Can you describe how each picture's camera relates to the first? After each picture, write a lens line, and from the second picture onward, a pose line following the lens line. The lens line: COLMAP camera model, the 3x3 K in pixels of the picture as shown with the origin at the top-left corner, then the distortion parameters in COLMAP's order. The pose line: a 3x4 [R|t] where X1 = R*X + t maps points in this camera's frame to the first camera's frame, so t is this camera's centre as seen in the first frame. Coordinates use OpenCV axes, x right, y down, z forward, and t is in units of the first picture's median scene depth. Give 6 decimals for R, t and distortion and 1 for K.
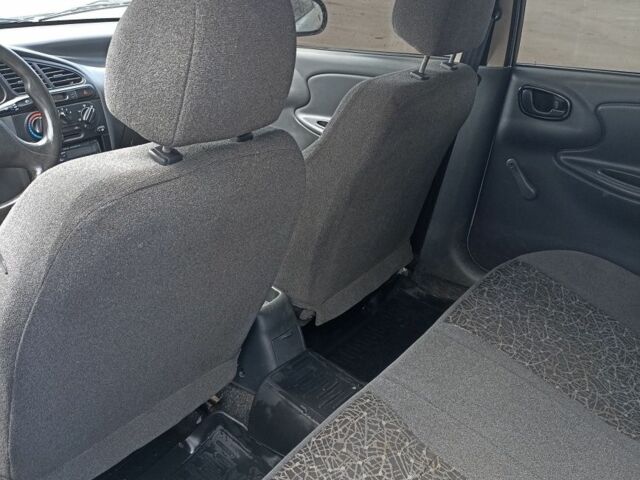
lens RADIAL K [[620.4, 0, 321.7], [0, 620.4, 209.7], [0, 0, 1]] dist [0.067685, -0.011127]
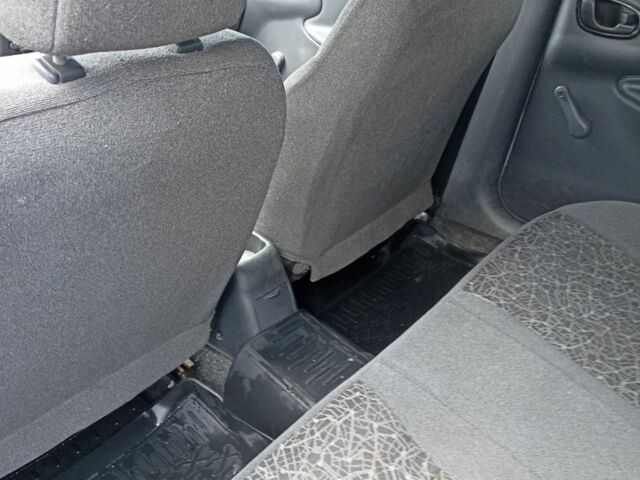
lens RADIAL K [[620.4, 0, 321.7], [0, 620.4, 209.7], [0, 0, 1]] dist [0.067685, -0.011127]
pose [[0.998268, 0.036842, -0.045870, 0.045137], [-0.030883, 0.991745, 0.124455, -0.018052], [0.050077, -0.122823, 0.991164, 0.195592]]
